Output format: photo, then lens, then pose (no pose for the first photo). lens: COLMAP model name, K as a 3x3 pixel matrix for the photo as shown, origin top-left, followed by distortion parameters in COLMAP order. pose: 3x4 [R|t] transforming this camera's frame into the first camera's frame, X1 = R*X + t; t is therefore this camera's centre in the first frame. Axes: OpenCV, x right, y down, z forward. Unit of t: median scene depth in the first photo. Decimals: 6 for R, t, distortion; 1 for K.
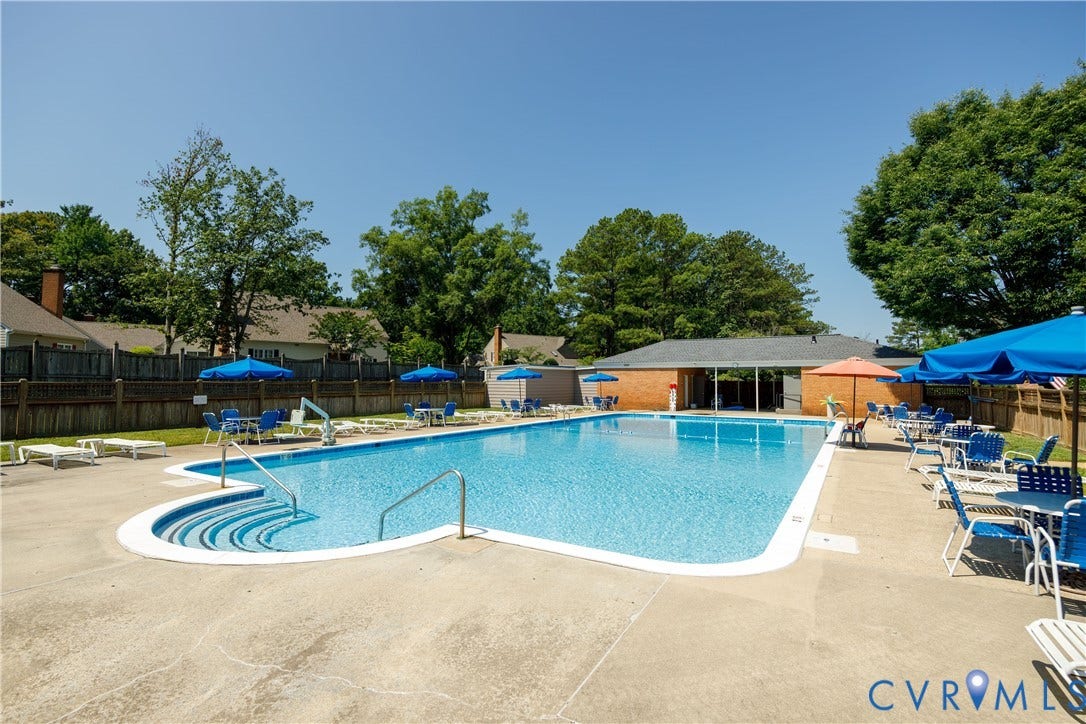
lens RADIAL K [[487.1, 0, 543.5], [0, 487.1, 344.8], [0, 0, 1]] dist [-0.012236, -0.000315]
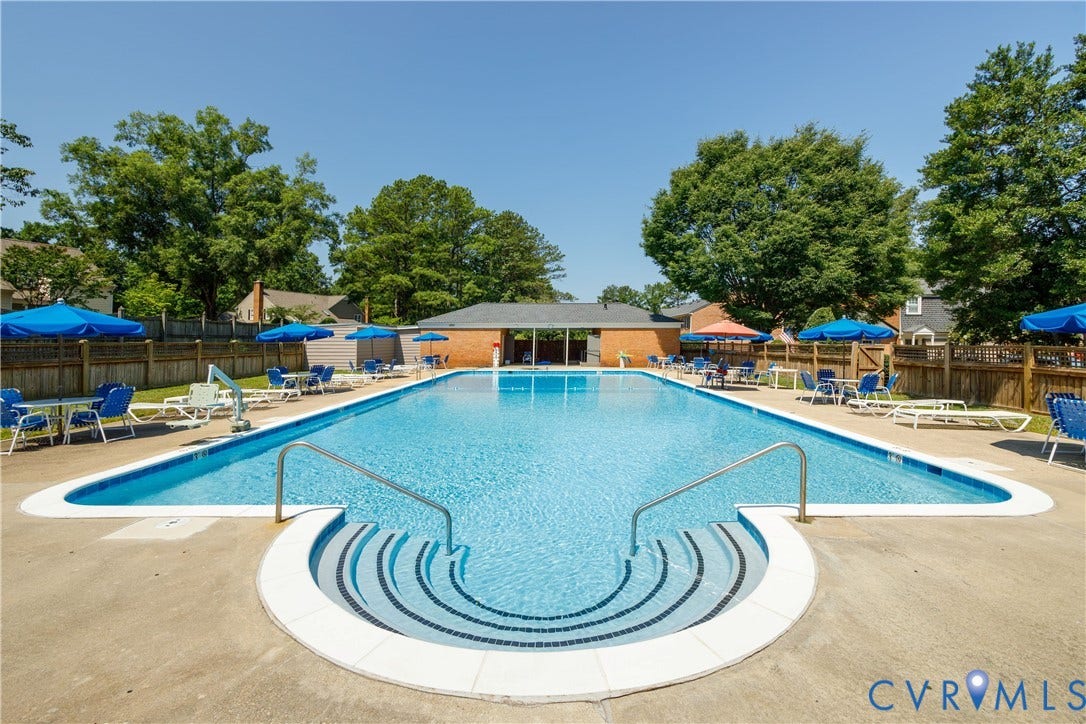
lens RADIAL K [[439.7, 0, 544.2], [0, 439.7, 331.6], [0, 0, 1]] dist [0.005973, 0.000046]
pose [[0.869486, 0.005541, 0.493926, -0.098431], [-0.032069, 0.998461, 0.045252, 0.004894], [-0.492915, -0.055186, 0.868326, 0.059809]]
